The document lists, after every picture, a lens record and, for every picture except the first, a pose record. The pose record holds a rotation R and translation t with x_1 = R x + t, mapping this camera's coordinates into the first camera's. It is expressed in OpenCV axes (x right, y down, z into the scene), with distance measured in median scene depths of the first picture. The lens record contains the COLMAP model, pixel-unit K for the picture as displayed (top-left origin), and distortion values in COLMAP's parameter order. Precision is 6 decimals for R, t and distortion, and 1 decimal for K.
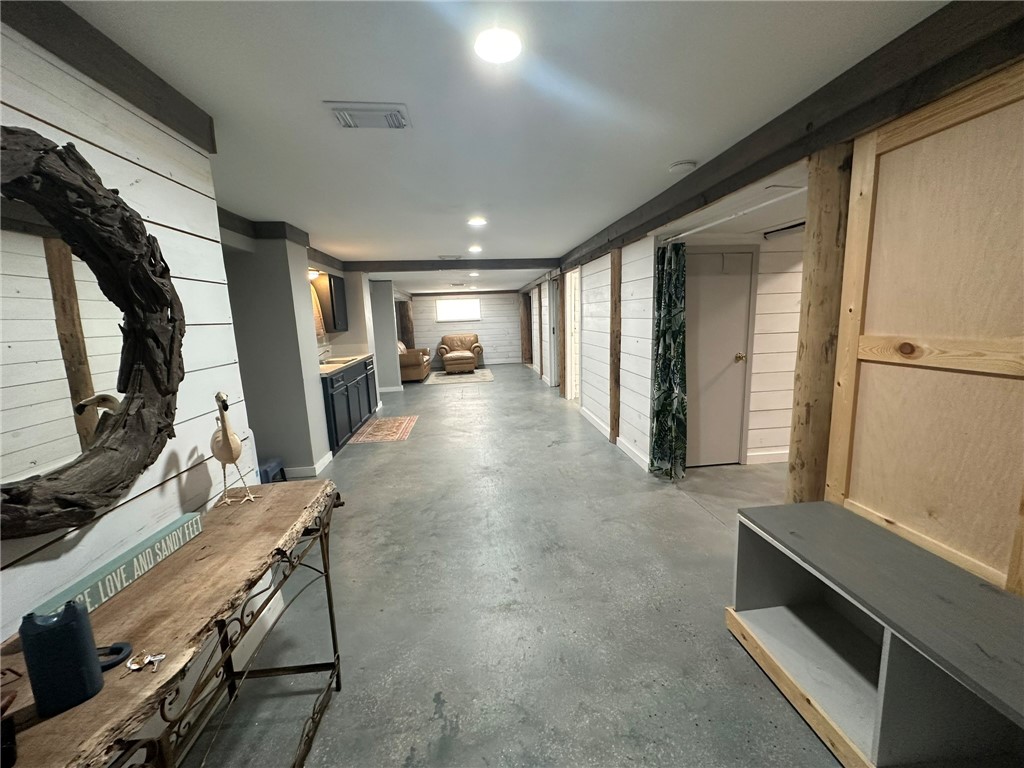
lens RADIAL K [[409.8, 0, 512.1], [0, 409.8, 384.2], [0, 0, 1]] dist [-0.003756, 0.000630]
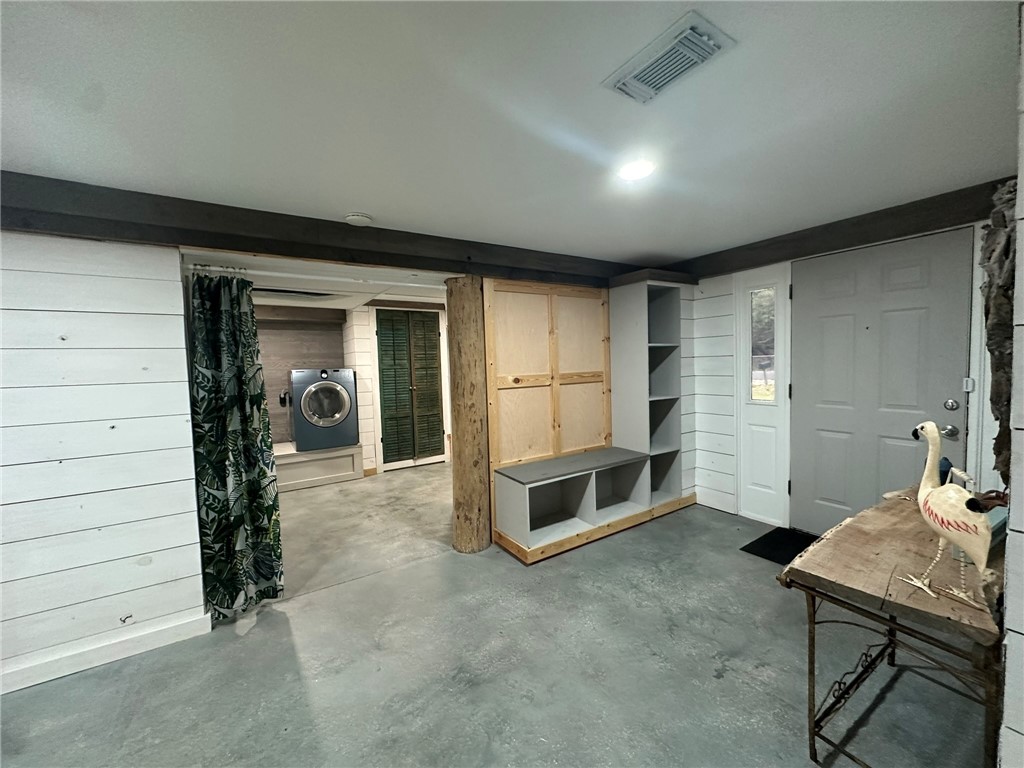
lens RADIAL K [[407.9, 0, 512.0], [0, 407.9, 384.0], [0, 0, 1]] dist [-0.001300, -0.000068]
pose [[-0.455678, 0.003853, 0.890136, -0.279346], [0.192950, 0.976643, 0.094547, -0.077072], [-0.868981, 0.214835, -0.445778, 0.546404]]
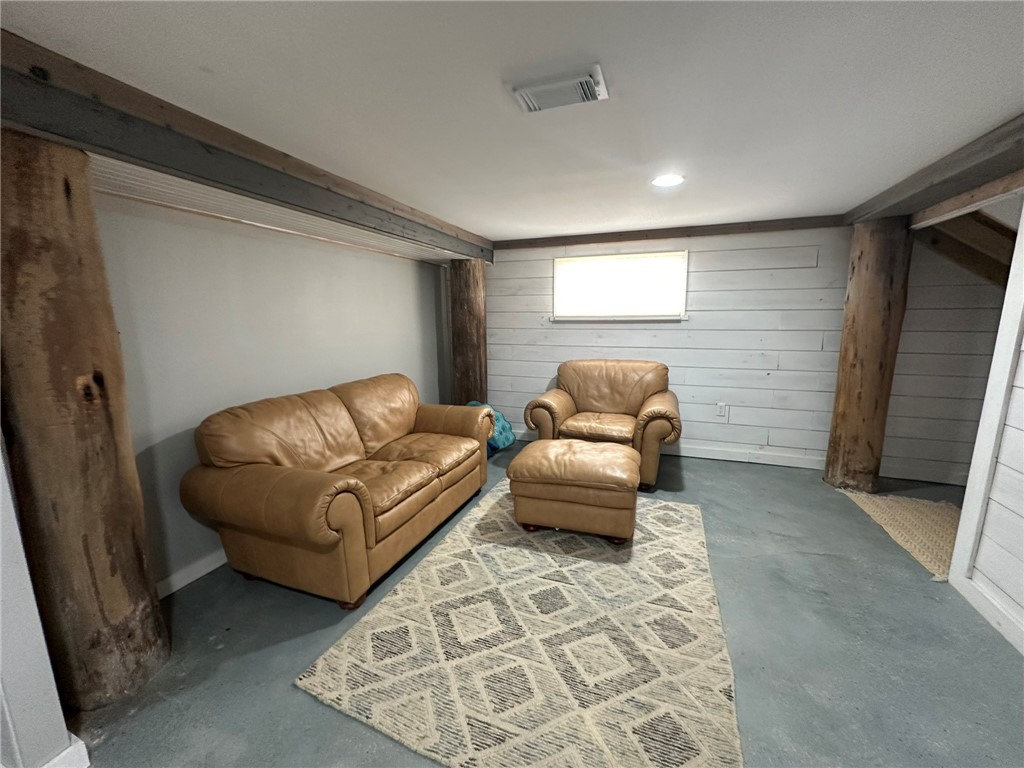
lens RADIAL K [[407.9, 0, 512.0], [0, 407.9, 384.0], [0, 0, 1]] dist [-0.001300, -0.000068]
pose [[0.893638, 0.105799, -0.436140, -0.117422], [-0.100359, 0.994315, 0.035569, -0.233552], [0.437424, 0.011985, 0.899175, 1.462541]]
